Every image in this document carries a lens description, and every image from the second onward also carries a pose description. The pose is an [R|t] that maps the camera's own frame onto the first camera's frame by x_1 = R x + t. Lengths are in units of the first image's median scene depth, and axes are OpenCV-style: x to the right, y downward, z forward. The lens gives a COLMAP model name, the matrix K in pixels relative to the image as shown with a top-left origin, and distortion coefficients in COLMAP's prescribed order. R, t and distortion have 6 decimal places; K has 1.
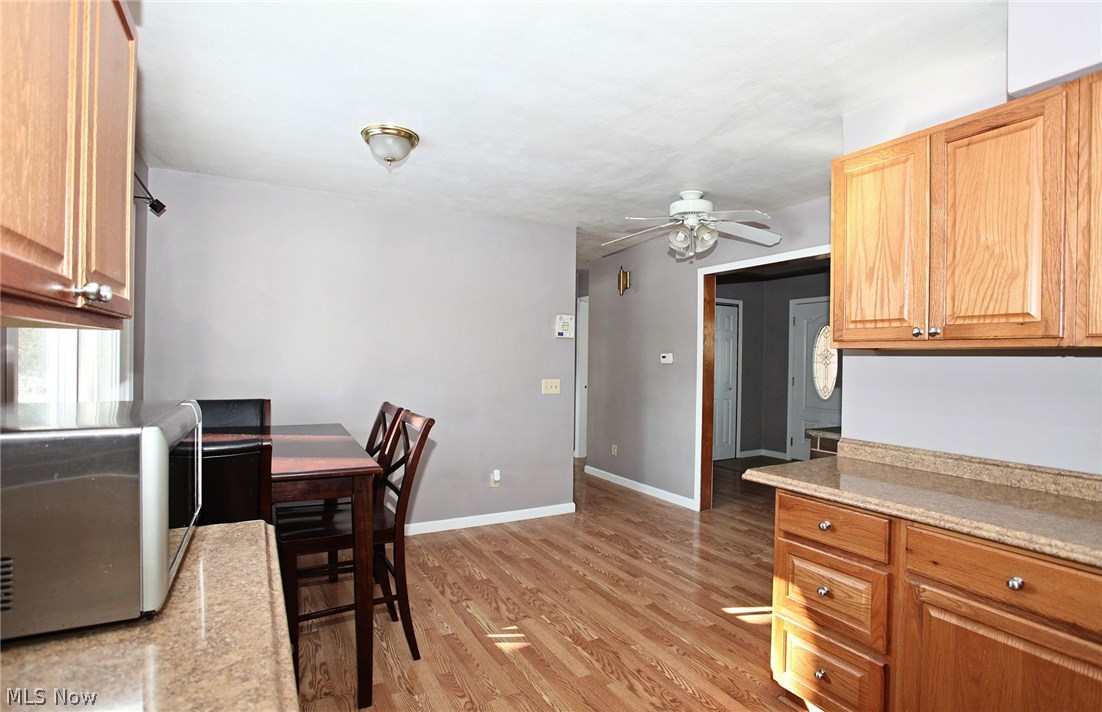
lens RADIAL K [[556.1, 0, 551.4], [0, 556.1, 360.7], [0, 0, 1]] dist [-0.014575, 0.000074]
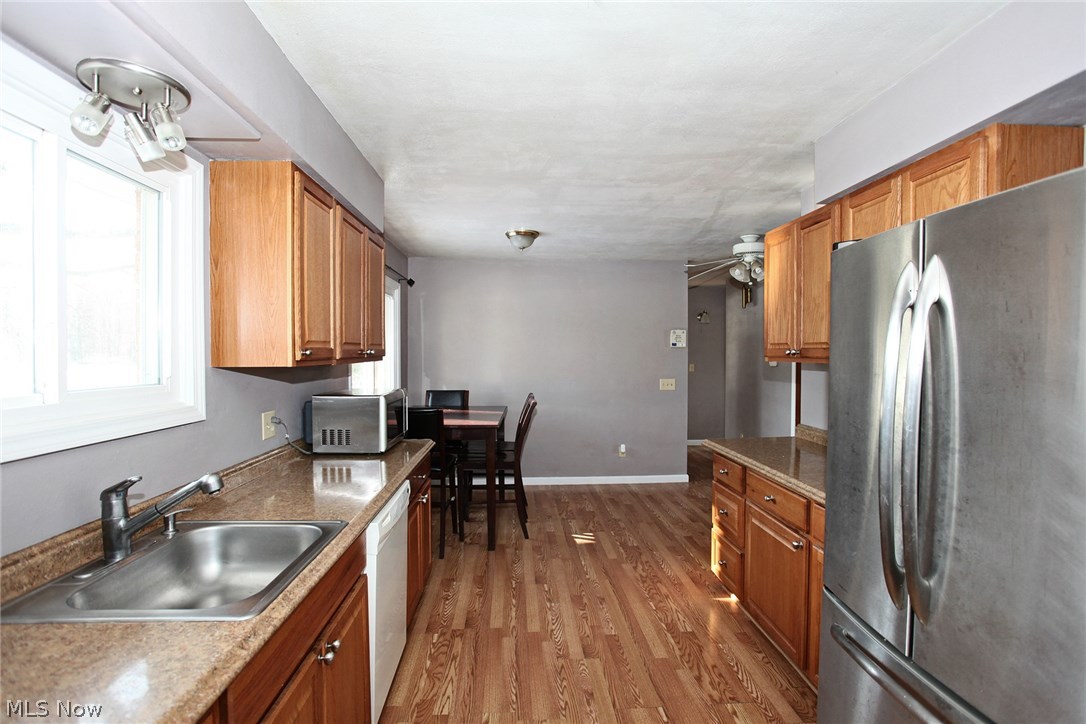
lens RADIAL K [[525.2, 0, 543.0], [0, 525.2, 362.0], [0, 0, 1]] dist [-0.000280, 0.000022]
pose [[0.903124, -0.007383, -0.429316, 0.425575], [0.010195, 0.999939, 0.004251, -0.024011], [0.429259, -0.008216, 0.903144, -0.393824]]
